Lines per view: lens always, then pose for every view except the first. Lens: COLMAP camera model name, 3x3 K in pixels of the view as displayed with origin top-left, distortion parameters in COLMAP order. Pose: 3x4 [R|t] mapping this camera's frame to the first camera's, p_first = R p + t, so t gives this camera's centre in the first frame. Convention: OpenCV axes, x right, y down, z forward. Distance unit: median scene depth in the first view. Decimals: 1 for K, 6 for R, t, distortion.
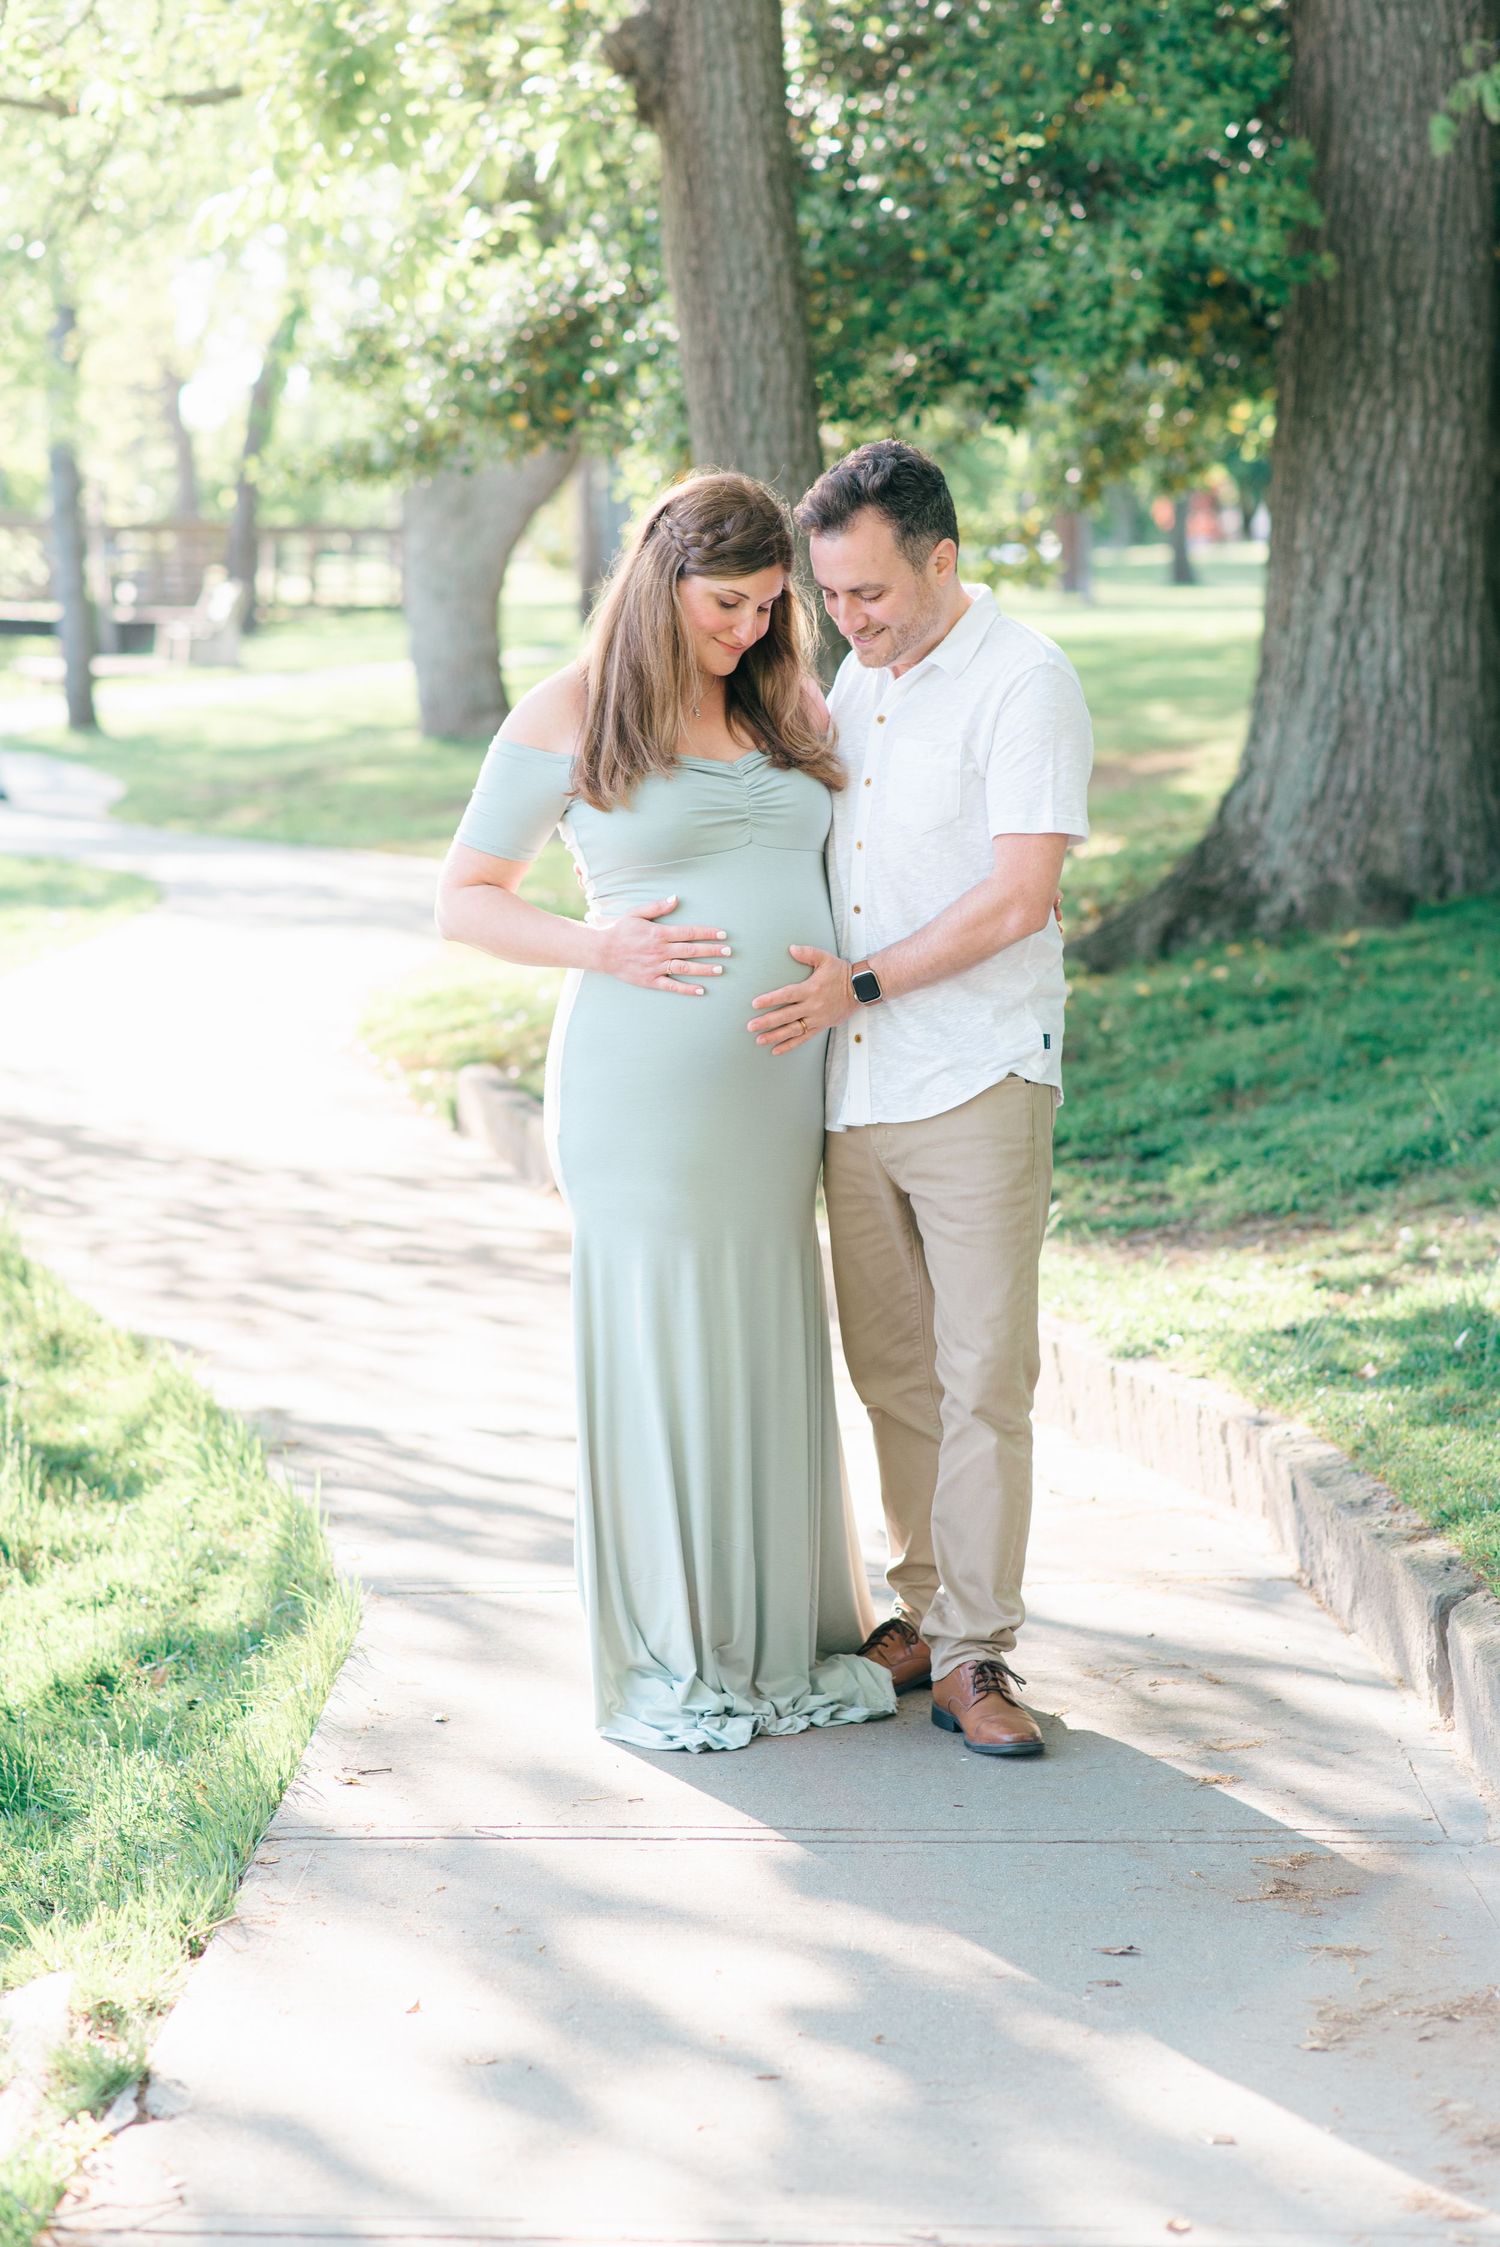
lens RADIAL K [[5018.8, 0, 750.6], [0, 5018.8, 1087.3], [0, 0, 1]] dist [0.062637, -0.229343]
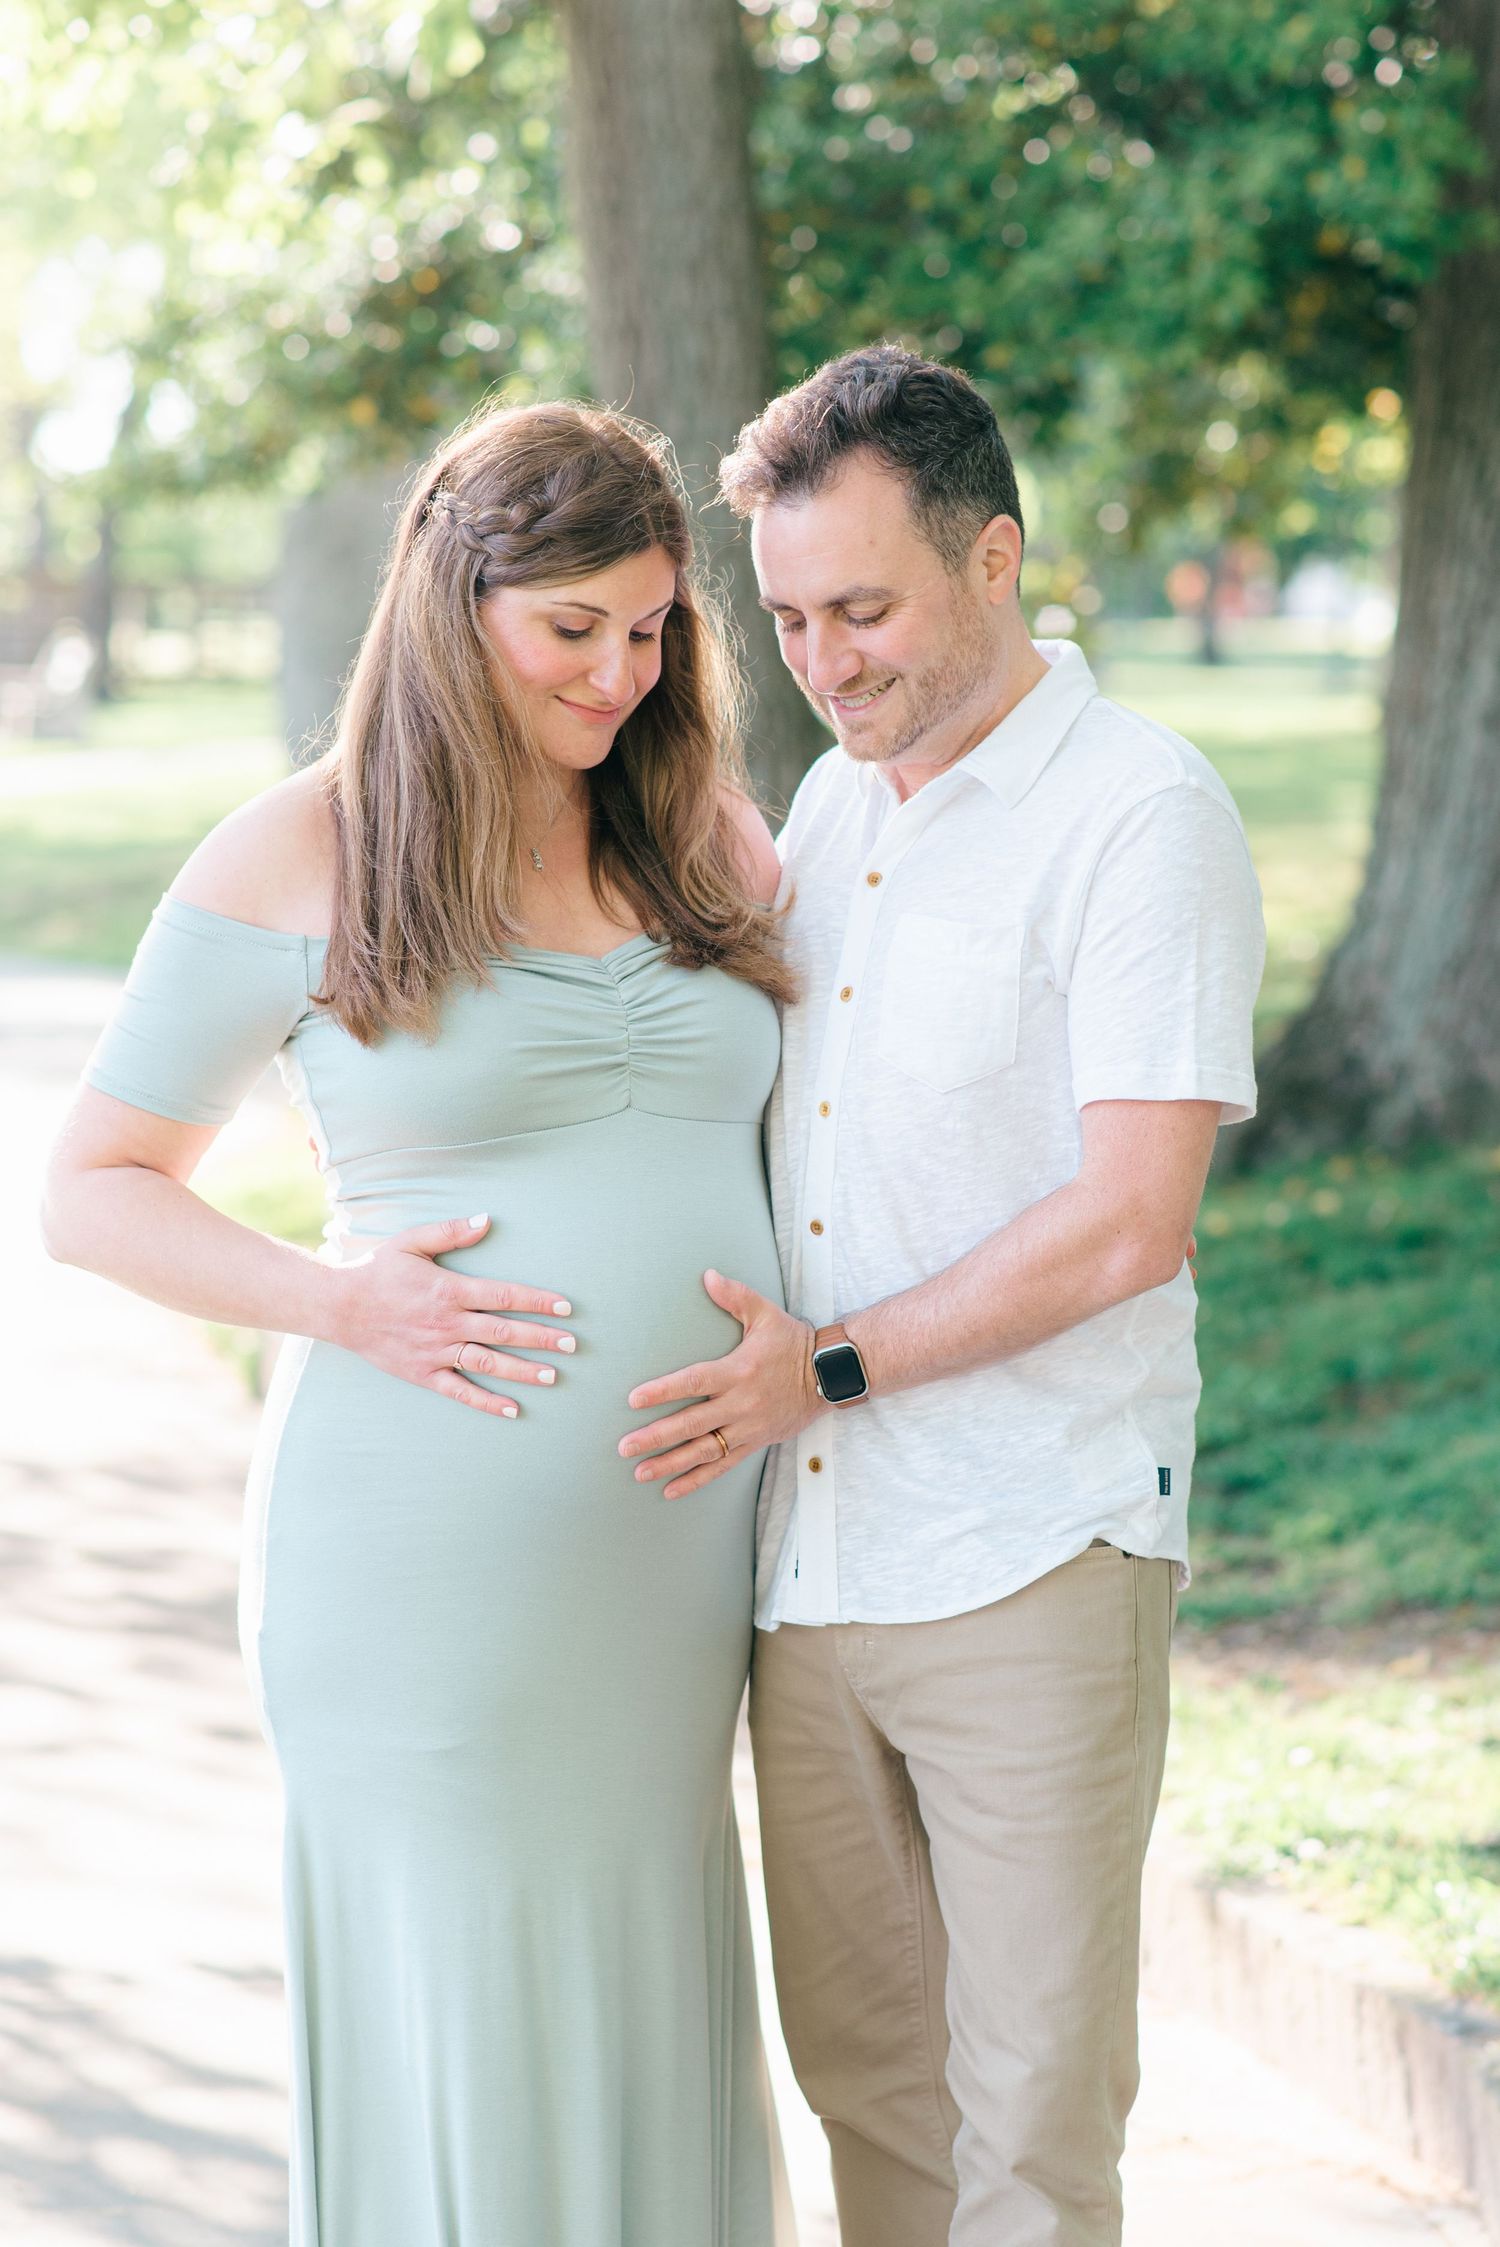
lens RADIAL K [[5018.8, 0, 750.6], [0, 5018.8, 1087.3], [0, 0, 1]] dist [0.062637, -0.229343]
pose [[0.999768, 0.020047, 0.007930, 0.005963], [-0.019915, 0.999667, -0.016390, -0.027981], [-0.008256, 0.016228, 0.999834, 0.305455]]
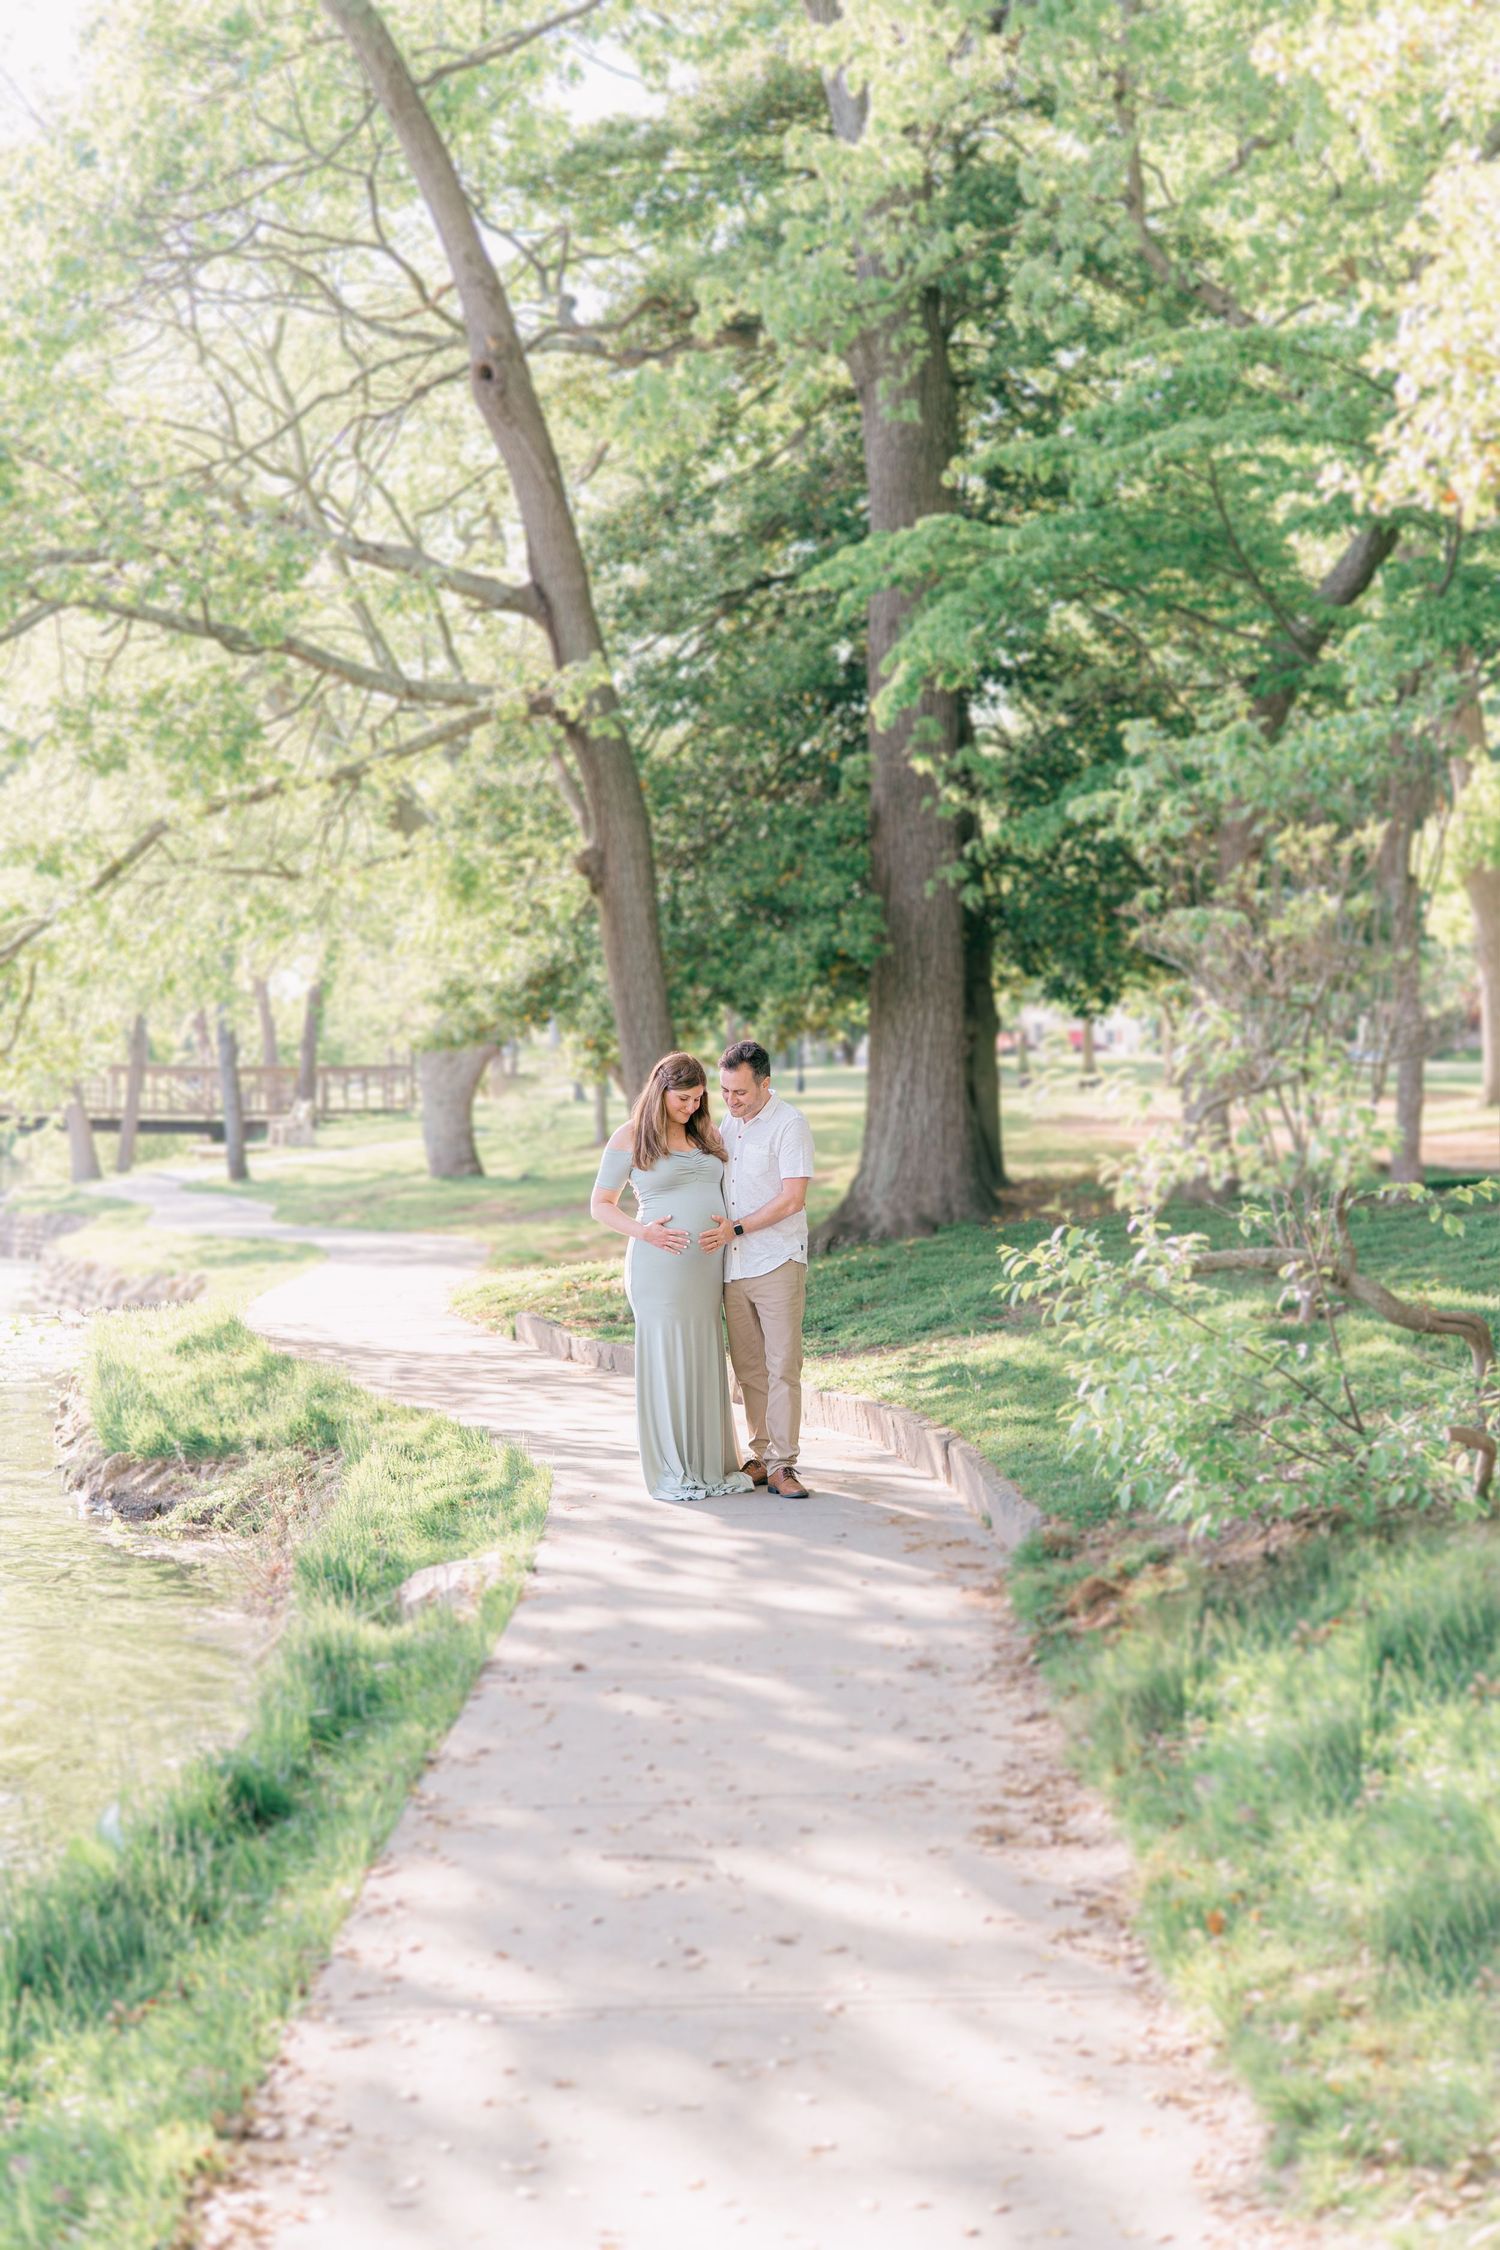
lens RADIAL K [[4059.8, 0, 750.0], [0, 4059.8, 1125.0], [0, 0, 1]] dist [1.683249, -8.834312]
pose [[0.996854, -0.024289, 0.075446, -0.097610], [0.031163, 0.995334, -0.091316, 0.090318], [-0.072876, 0.093380, 0.992960, -0.892627]]
